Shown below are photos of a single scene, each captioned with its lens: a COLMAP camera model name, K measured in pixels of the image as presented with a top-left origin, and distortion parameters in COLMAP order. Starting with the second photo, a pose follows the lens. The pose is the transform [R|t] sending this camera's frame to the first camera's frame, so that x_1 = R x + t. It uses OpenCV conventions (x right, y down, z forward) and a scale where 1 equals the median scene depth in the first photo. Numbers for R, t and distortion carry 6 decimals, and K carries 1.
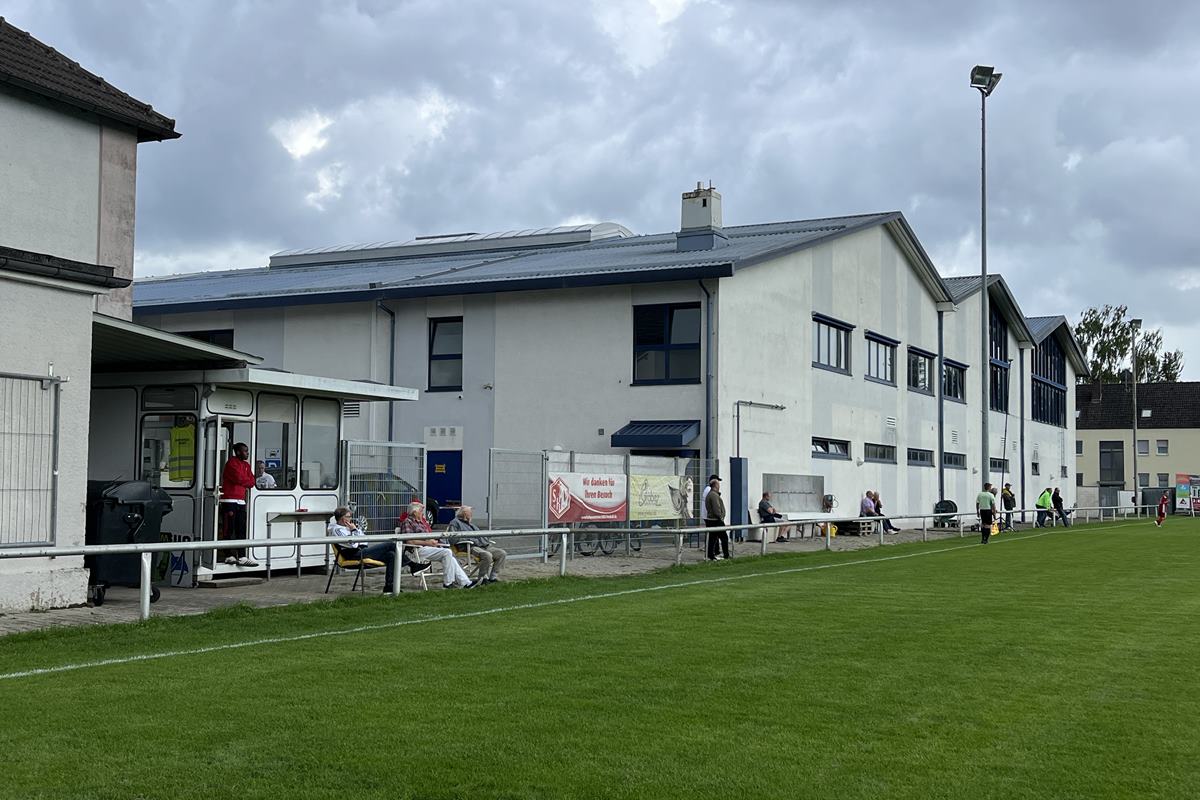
lens RADIAL K [[1382.9, 0, 600.0], [0, 1382.9, 400.0], [0, 0, 1]] dist [0.224460, 0.001791]
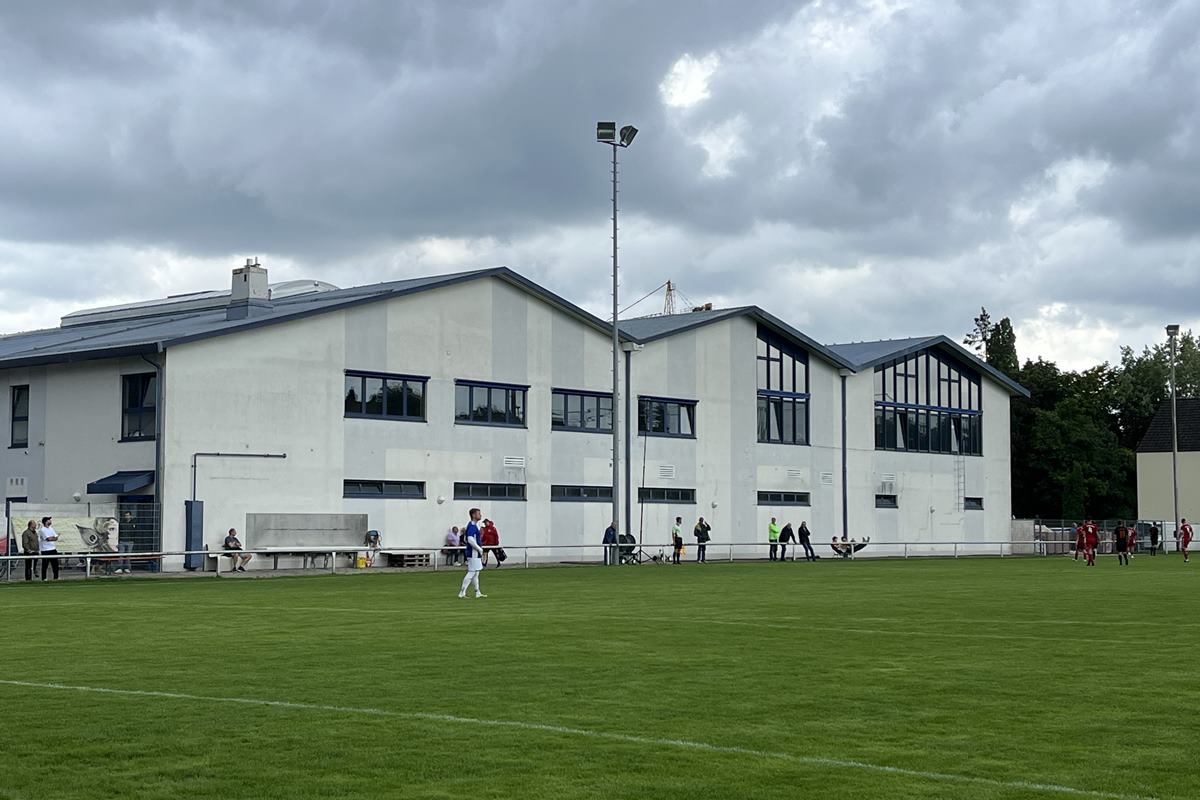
lens RADIAL K [[1769.8, 0, 600.0], [0, 1769.8, 400.0], [0, 0, 1]] dist [0.058684, 0.056194]
pose [[0.970908, -0.025067, -0.238136, 0.706205], [0.023278, 0.999676, -0.010323, -0.018874], [0.238318, 0.004479, 0.971177, -0.354636]]
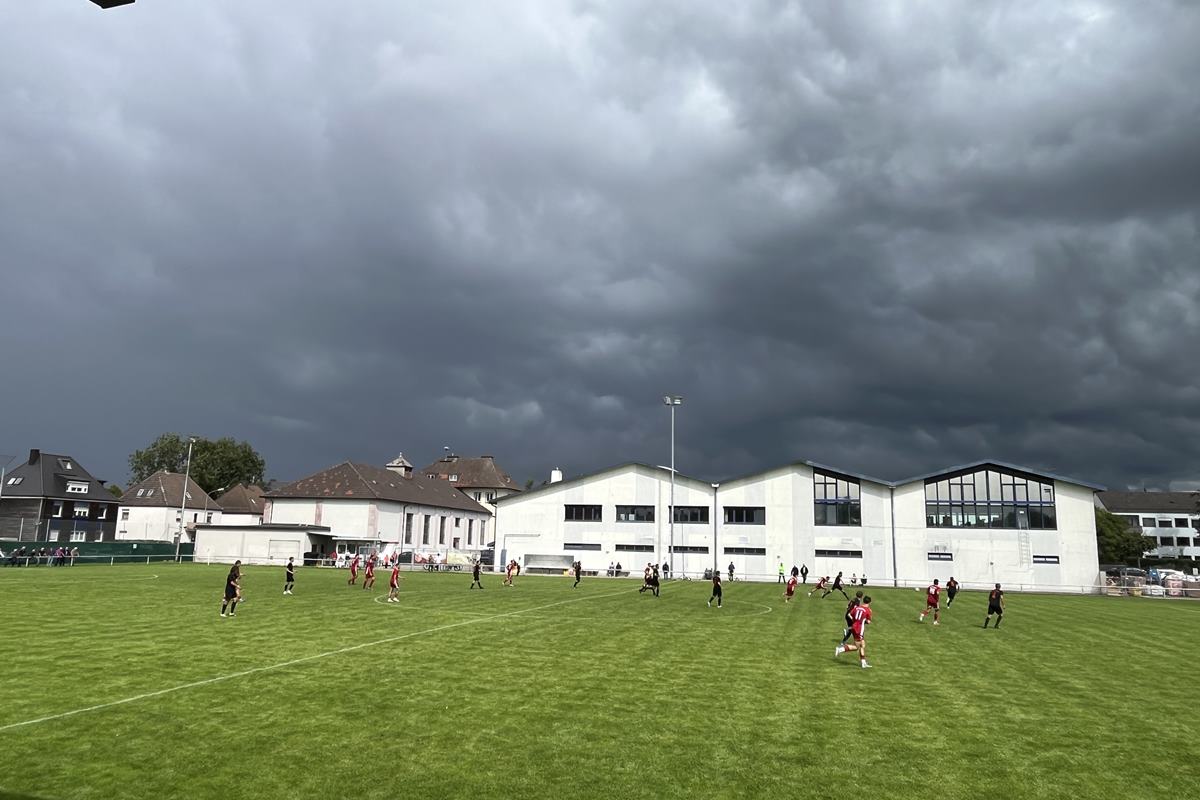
lens RADIAL K [[814.6, 0, 600.0], [0, 814.6, 400.0], [0, 0, 1]] dist [0.001162, -0.001130]
pose [[0.213503, -0.186744, -0.958928, 2.069595], [0.036815, 0.982401, -0.183119, 0.049967], [0.976248, 0.003793, 0.216621, 0.675426]]
